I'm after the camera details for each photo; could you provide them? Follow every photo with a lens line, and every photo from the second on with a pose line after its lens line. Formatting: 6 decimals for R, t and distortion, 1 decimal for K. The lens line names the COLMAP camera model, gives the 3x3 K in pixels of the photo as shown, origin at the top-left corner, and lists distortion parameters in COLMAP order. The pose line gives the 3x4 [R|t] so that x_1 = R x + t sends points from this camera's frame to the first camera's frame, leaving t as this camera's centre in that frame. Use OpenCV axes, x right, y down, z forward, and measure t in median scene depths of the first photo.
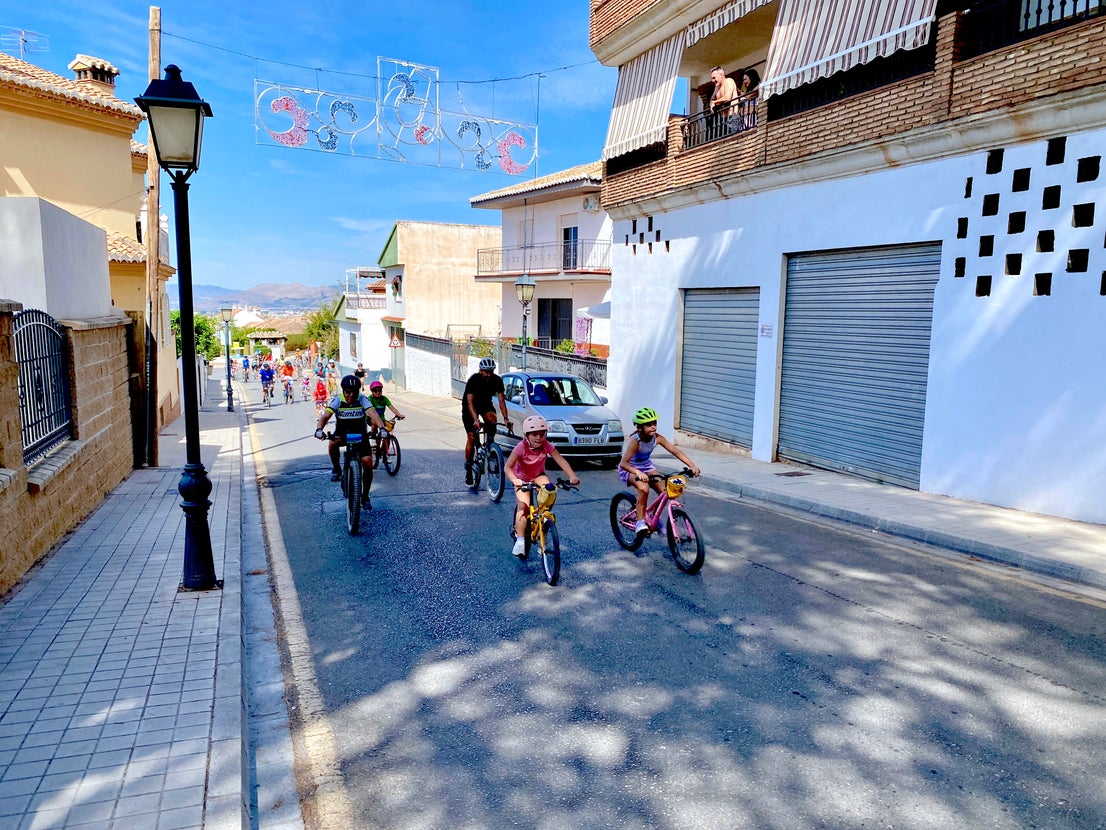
lens RADIAL K [[821.5, 0, 555.8], [0, 821.5, 438.0], [0, 0, 1]] dist [0.075385, -0.000995]
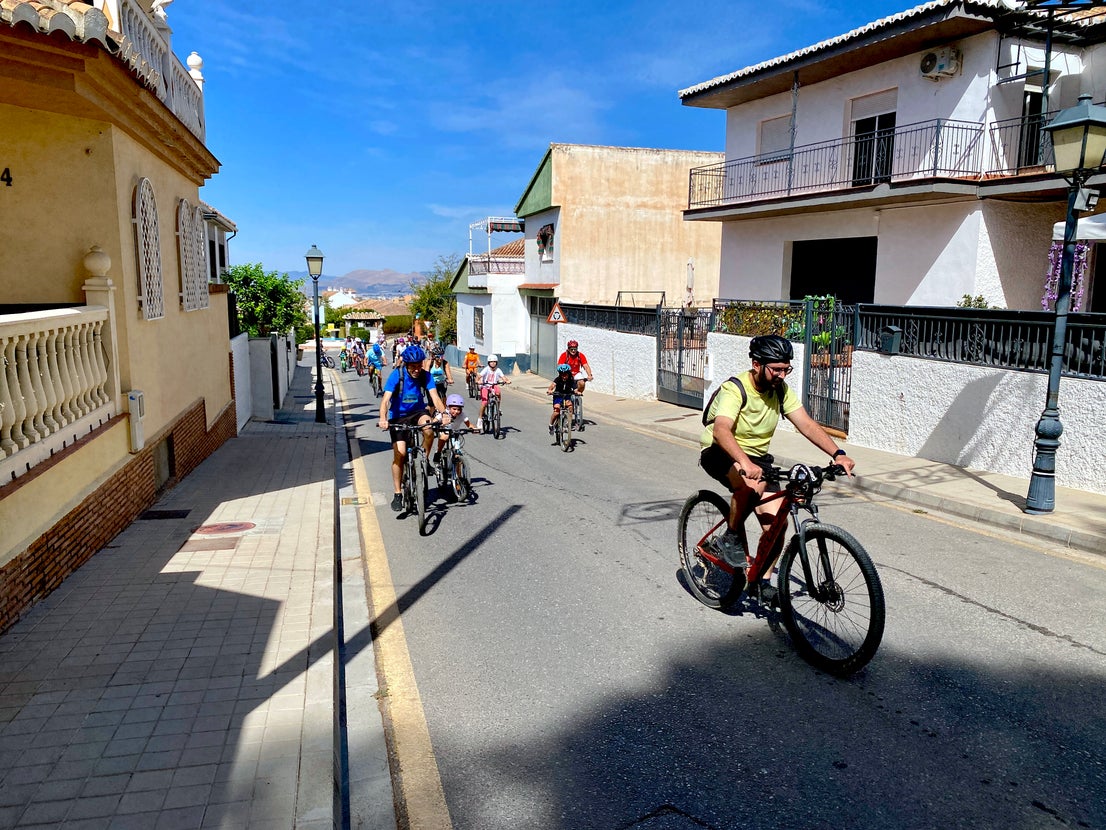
lens RADIAL K [[834.0, 0, 549.4], [0, 834.0, 409.8], [0, 0, 1]] dist [0.192896, -0.454650]
pose [[0.993646, 0.009846, -0.112117, -0.107391], [-0.011819, 0.999787, -0.016945, -0.023427], [0.111927, 0.018162, 0.993550, 0.280484]]
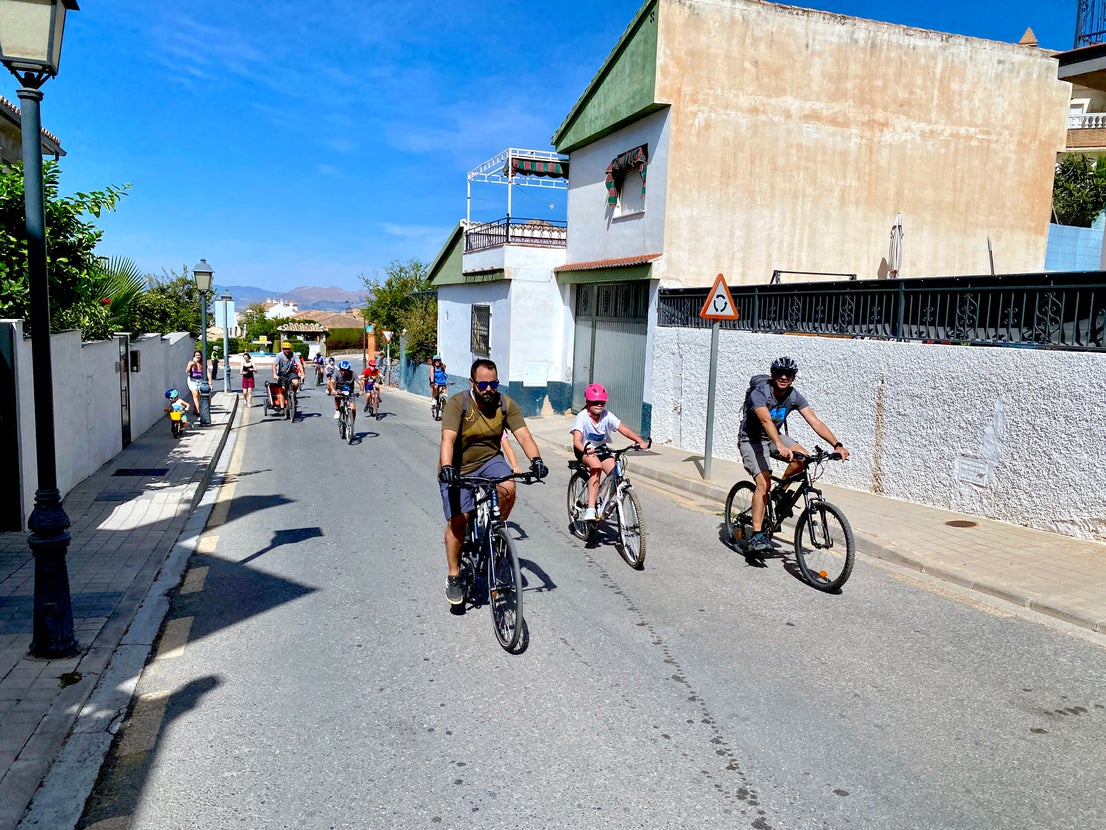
lens RADIAL K [[838.8, 0, 553.0], [0, 838.8, 415.0], [0, 0, 1]] dist [0.022524, -0.011951]
pose [[0.998685, 0.026029, -0.044163, -0.209962], [-0.027747, 0.998865, -0.038725, -0.054552], [0.043105, 0.039900, 0.998273, 0.612660]]
